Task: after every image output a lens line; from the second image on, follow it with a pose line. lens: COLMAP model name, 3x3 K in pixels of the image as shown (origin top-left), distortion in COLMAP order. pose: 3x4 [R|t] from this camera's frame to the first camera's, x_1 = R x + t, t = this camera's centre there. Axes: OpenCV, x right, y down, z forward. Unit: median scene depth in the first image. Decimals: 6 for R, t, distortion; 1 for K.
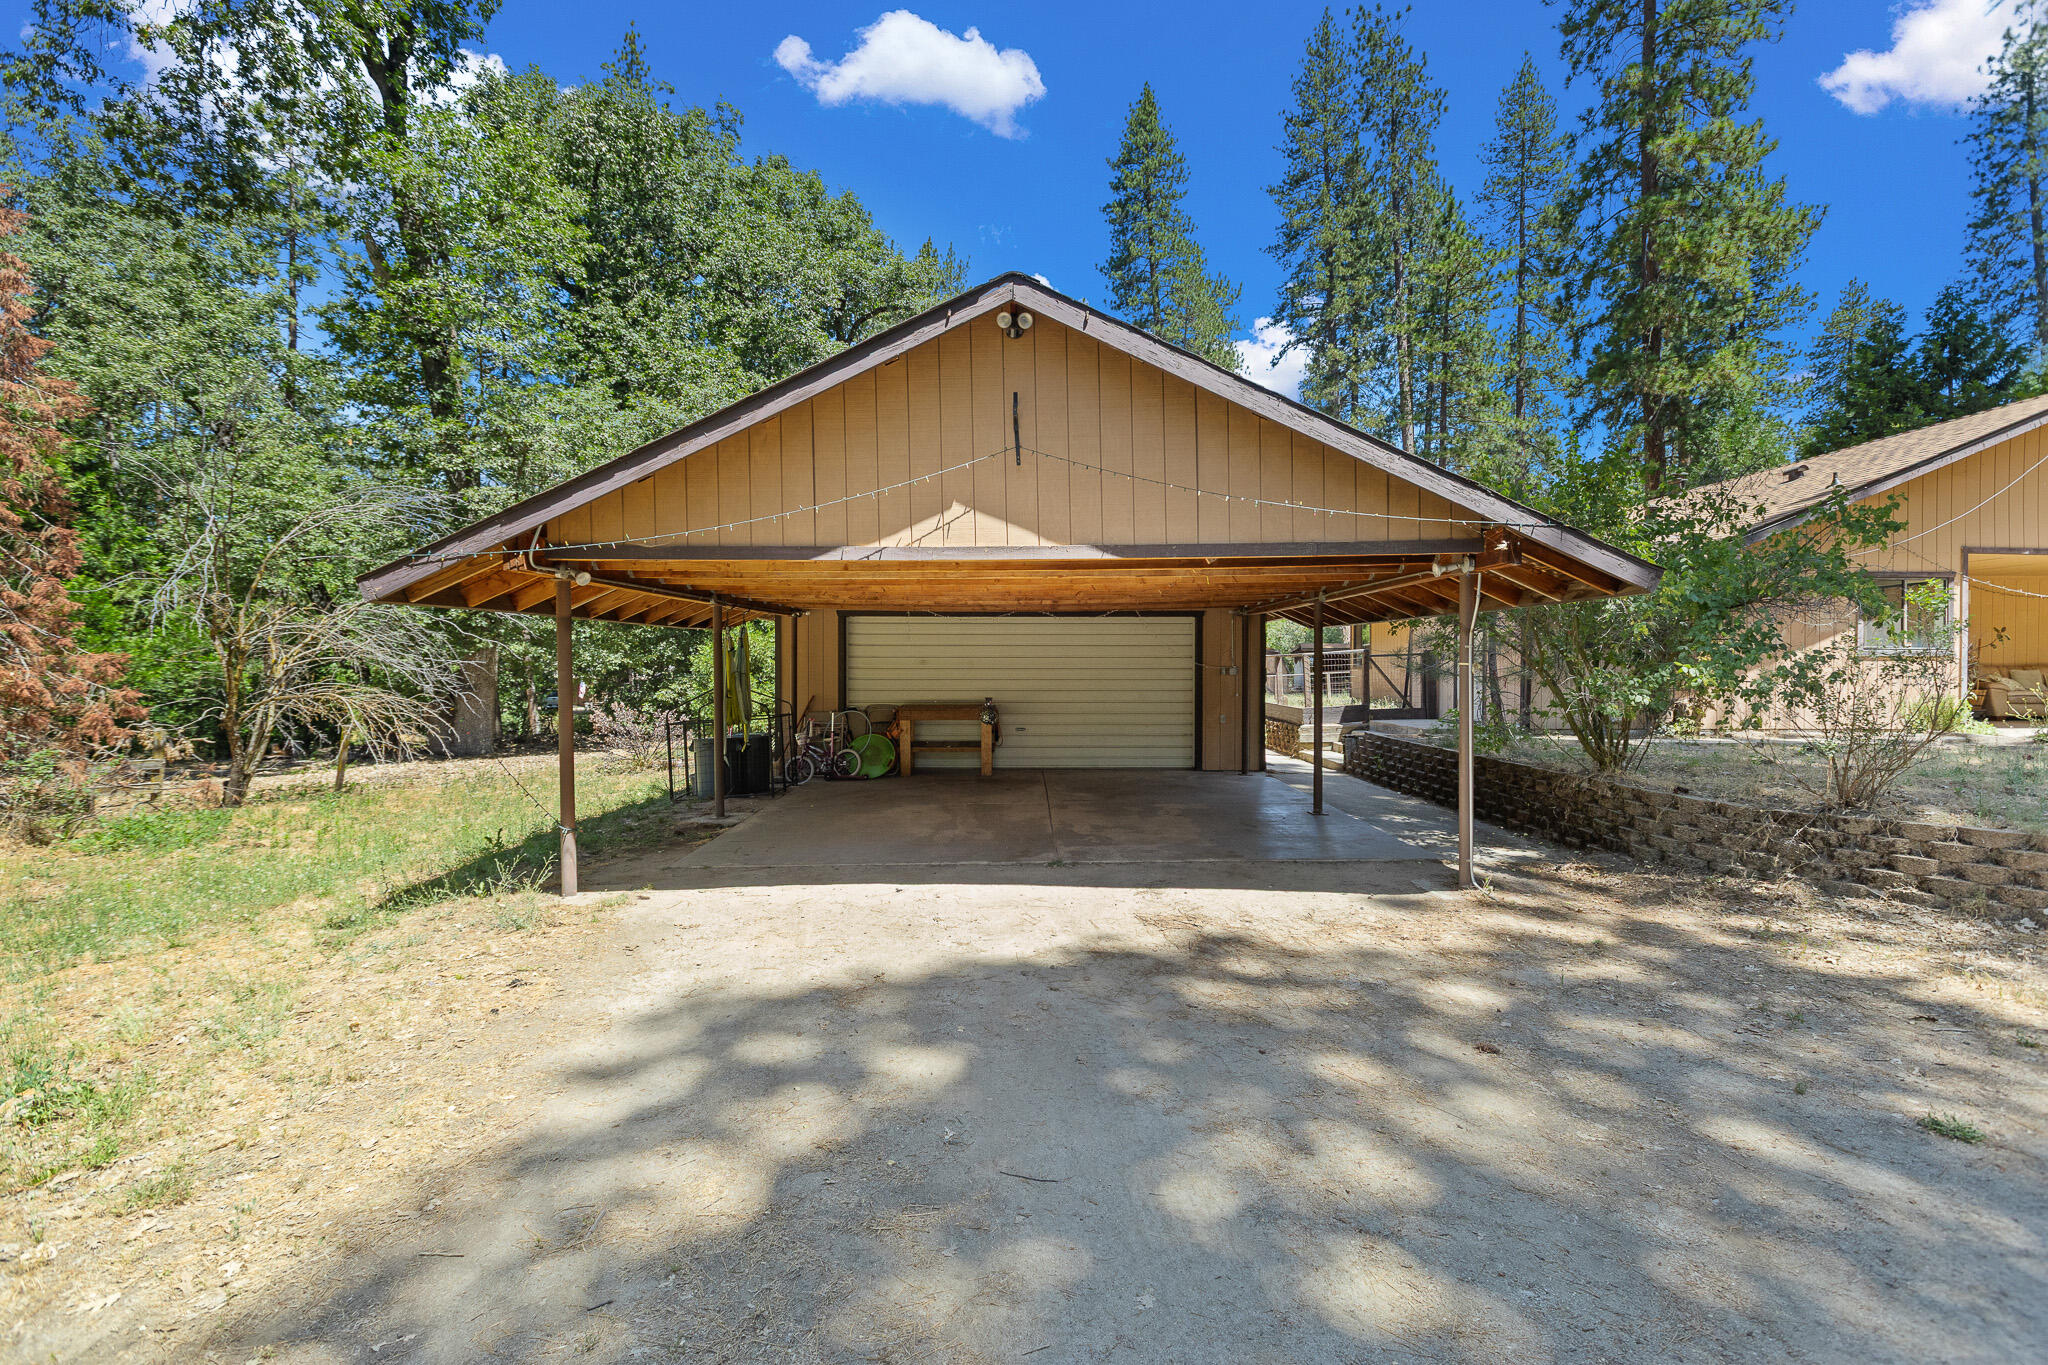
lens RADIAL K [[913.9, 0, 1026.9], [0, 913.9, 673.8], [0, 0, 1]] dist [-0.000100, -0.000088]
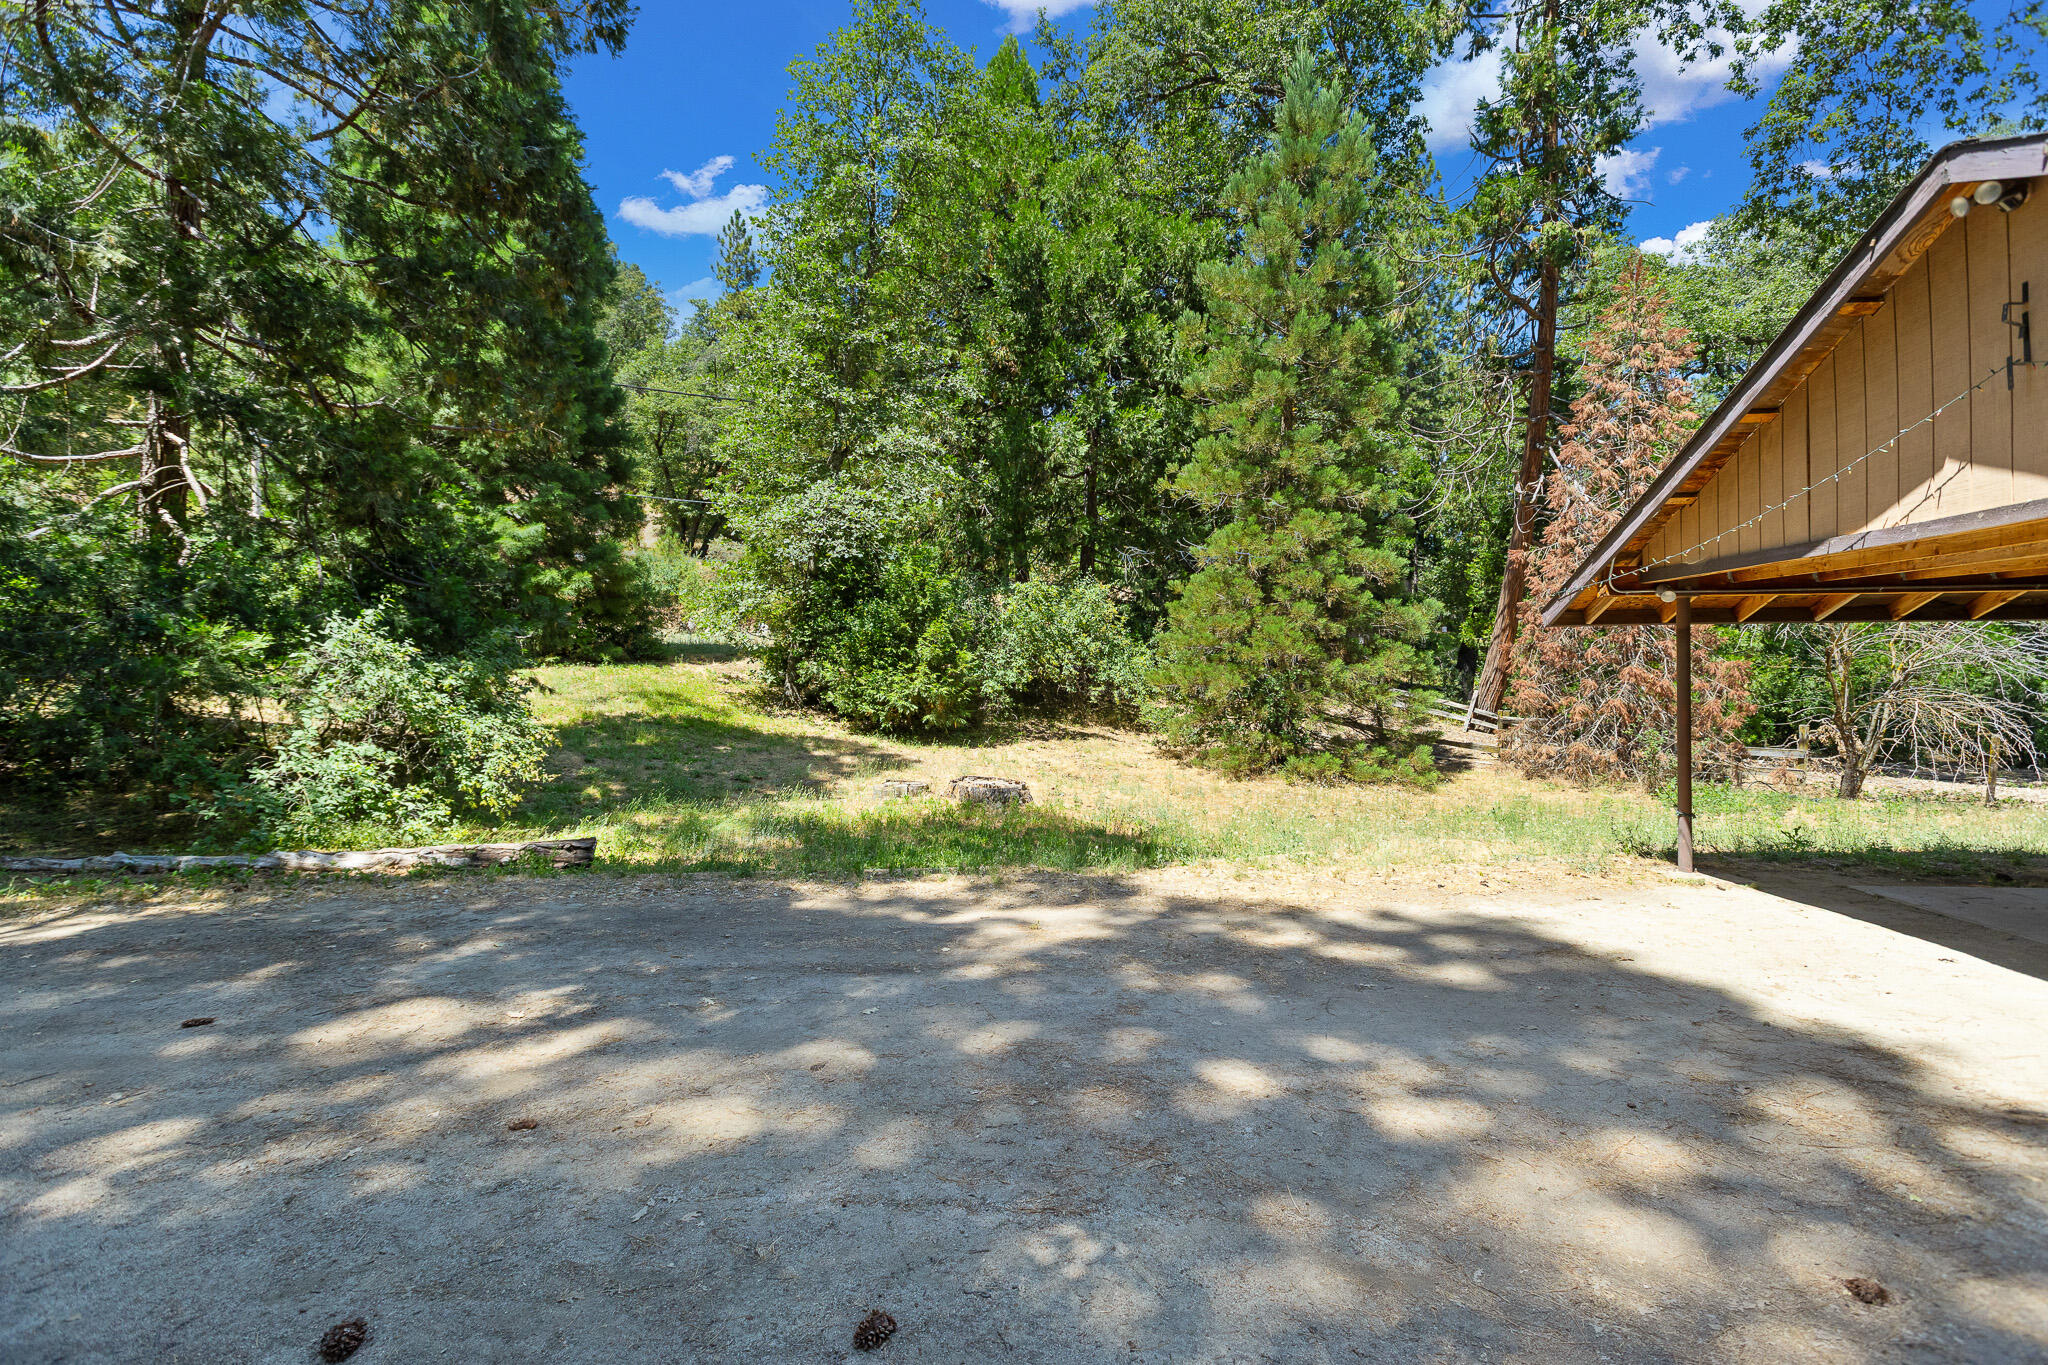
lens RADIAL K [[913.9, 0, 1033.1], [0, 913.9, 676.8], [0, 0, 1]] dist [-0.000100, -0.000088]
pose [[-0.104326, 0.012493, -0.994465, 0.763564], [-0.017532, 0.999743, 0.014398, -0.003313], [0.994389, 0.018937, -0.104080, 0.322737]]
